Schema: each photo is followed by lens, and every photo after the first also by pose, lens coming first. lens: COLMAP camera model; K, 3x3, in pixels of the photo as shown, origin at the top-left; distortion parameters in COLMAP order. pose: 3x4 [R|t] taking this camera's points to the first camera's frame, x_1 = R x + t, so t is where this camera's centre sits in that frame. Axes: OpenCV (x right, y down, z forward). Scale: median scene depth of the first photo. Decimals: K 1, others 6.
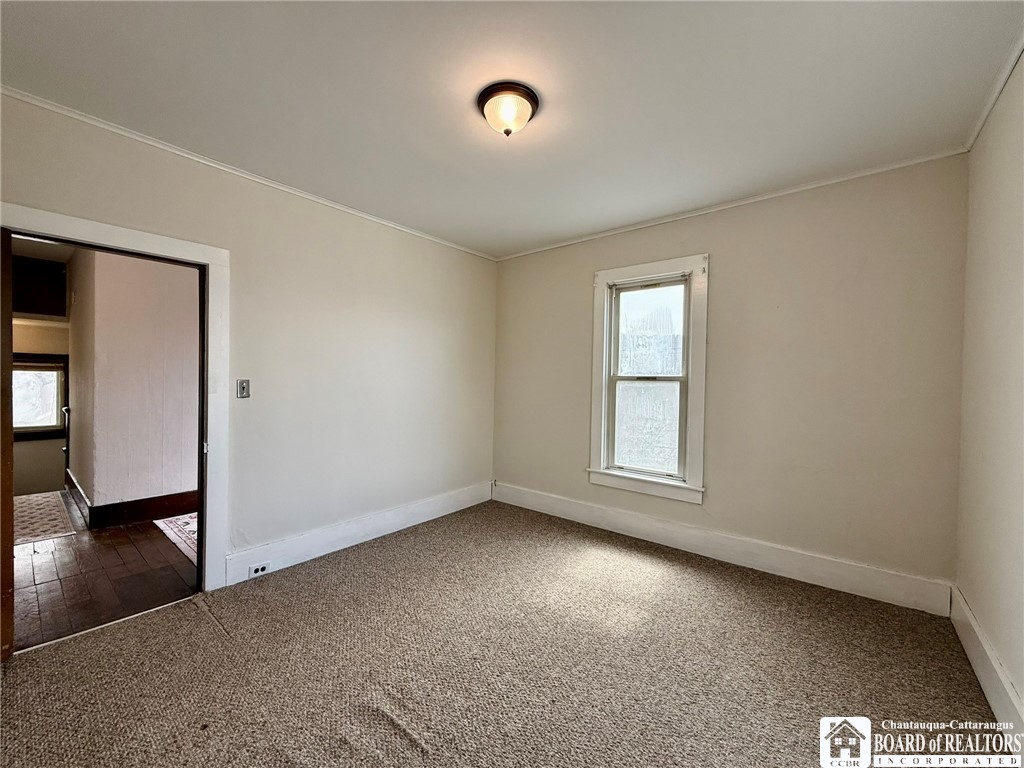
lens RADIAL K [[407.6, 0, 513.2], [0, 407.6, 385.0], [0, 0, 1]] dist [-0.001488, -0.000800]
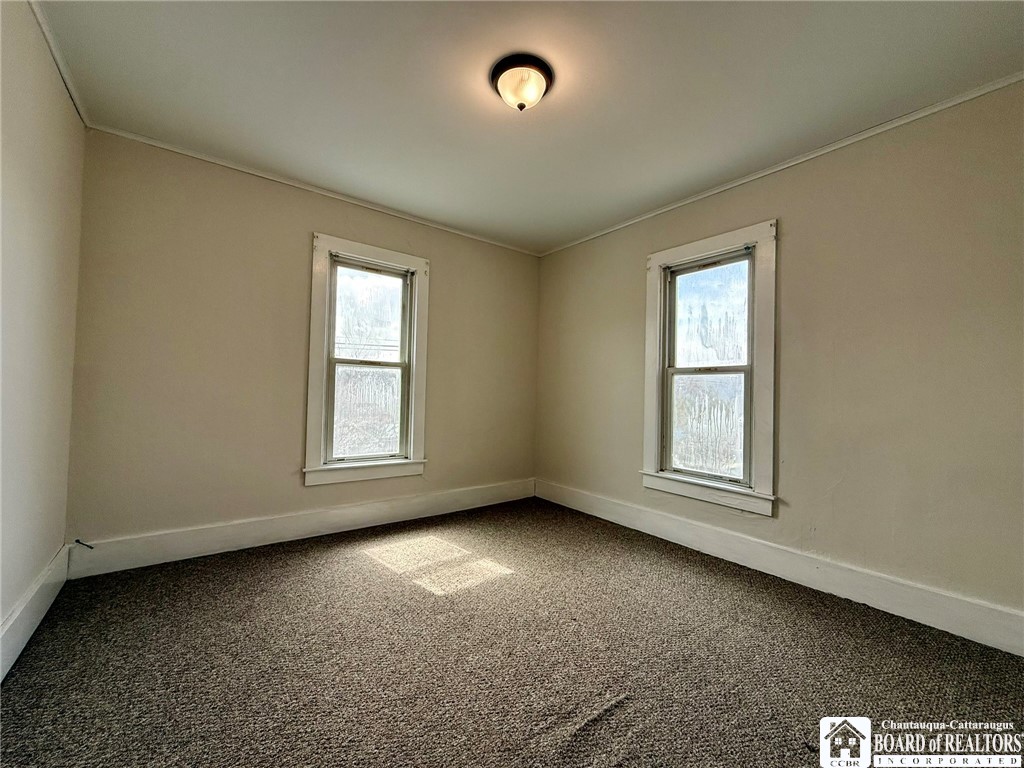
lens RADIAL K [[407.6, 0, 512.9], [0, 407.6, 384.8], [0, 0, 1]] dist [-0.001488, -0.000800]
pose [[0.229175, 0.006101, 0.973366, -0.674946], [-0.016227, 0.999865, -0.002446, 0.040871], [-0.973250, -0.015234, 0.229243, 0.533986]]
